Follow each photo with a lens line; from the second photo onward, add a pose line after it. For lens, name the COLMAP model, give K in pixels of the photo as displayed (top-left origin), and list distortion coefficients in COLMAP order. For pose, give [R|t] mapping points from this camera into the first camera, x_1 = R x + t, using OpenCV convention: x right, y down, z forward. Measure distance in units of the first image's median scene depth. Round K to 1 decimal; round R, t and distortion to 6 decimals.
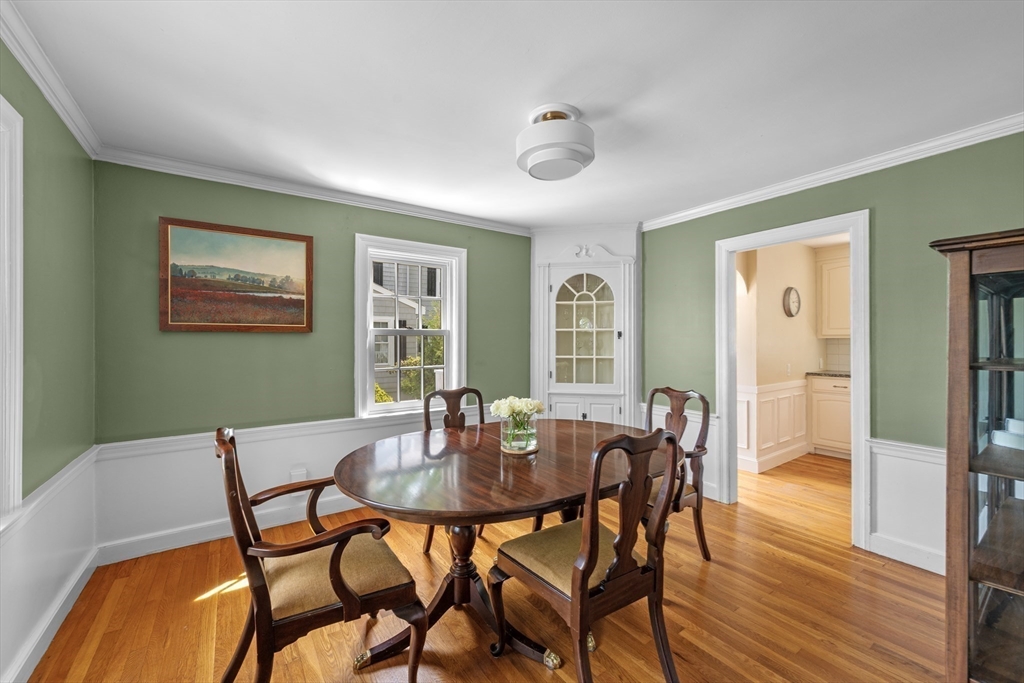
lens RADIAL K [[410.1, 0, 514.9], [0, 410.1, 339.5], [0, 0, 1]] dist [-0.000498, 0.000893]
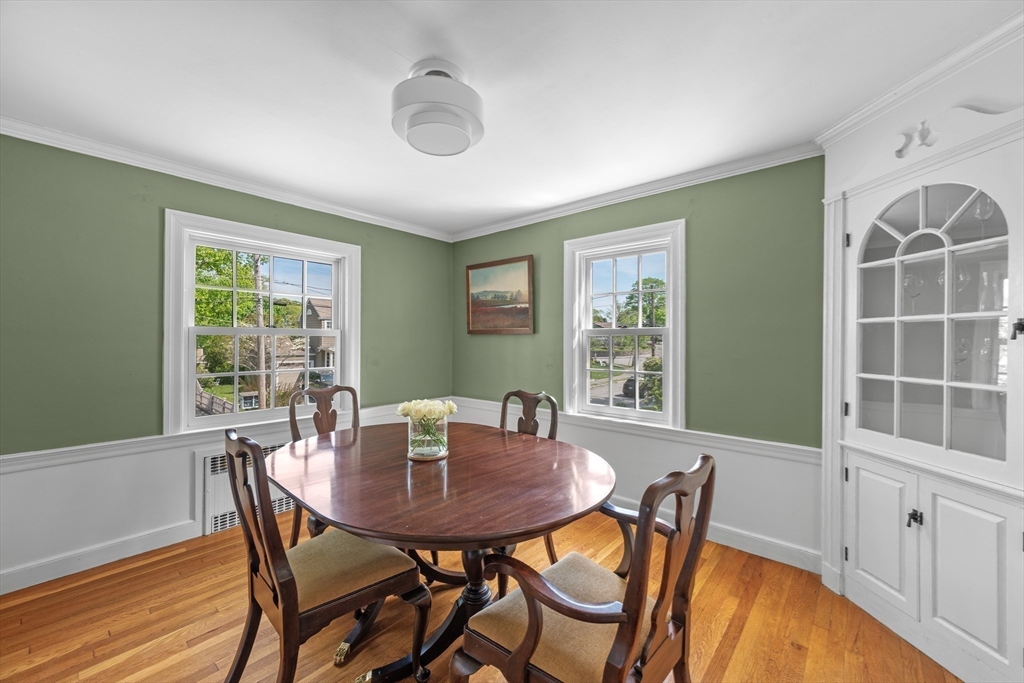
lens RADIAL K [[410.1, 0, 510.5], [0, 410.1, 333.7], [0, 0, 1]] dist [-0.000498, 0.000893]
pose [[0.239735, -0.013352, -0.970746, 0.611948], [-0.001926, 0.999897, -0.014228, -0.000196], [0.970836, 0.005280, 0.239685, 0.598219]]
